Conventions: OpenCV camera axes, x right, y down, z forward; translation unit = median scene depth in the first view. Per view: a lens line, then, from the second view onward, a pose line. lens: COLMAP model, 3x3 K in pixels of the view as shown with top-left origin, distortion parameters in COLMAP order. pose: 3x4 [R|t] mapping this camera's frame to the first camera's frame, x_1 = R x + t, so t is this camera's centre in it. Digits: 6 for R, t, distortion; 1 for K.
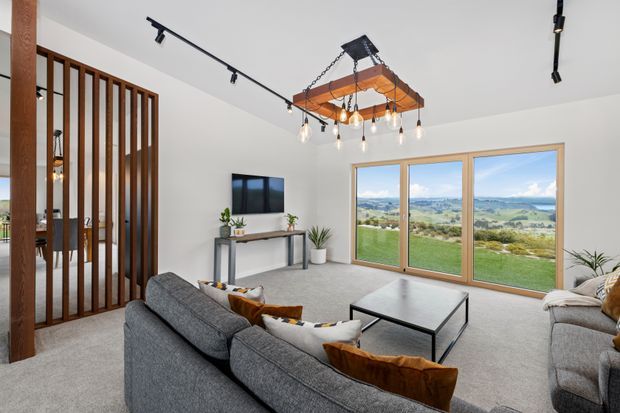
lens RADIAL K [[266.1, 0, 307.7], [0, 266.1, 198.9], [0, 0, 1]] dist [0.001033, -0.000074]
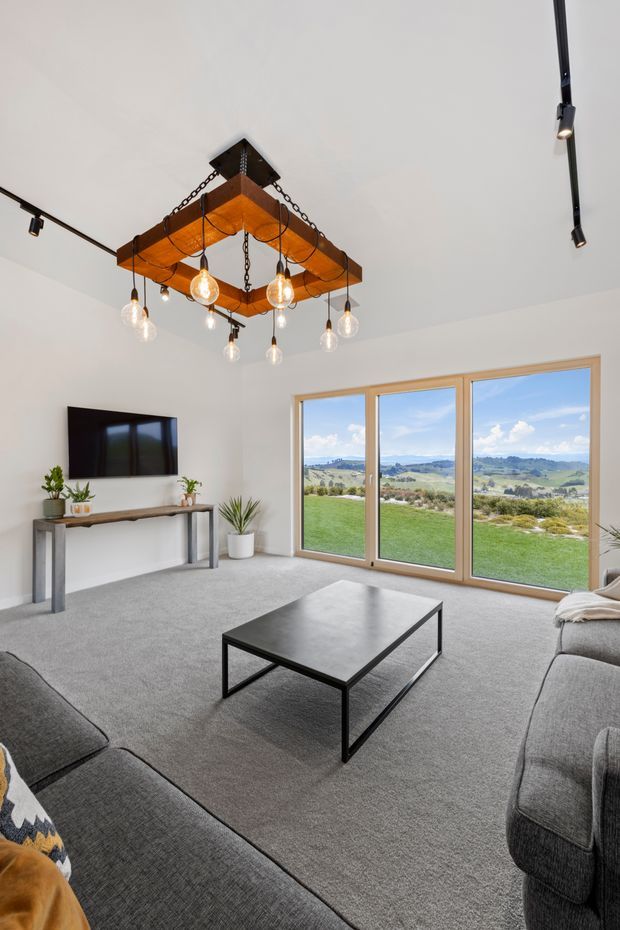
lens RADIAL K [[399.2, 0, 310.0], [0, 399.2, 465.0], [0, 0, 1]] dist [0.001033, -0.000074]
pose [[0.995450, -0.011296, 0.094616, 0.146321], [0.009666, 0.999797, 0.017668, 0.019138], [-0.094797, -0.016673, 0.995357, 0.094017]]
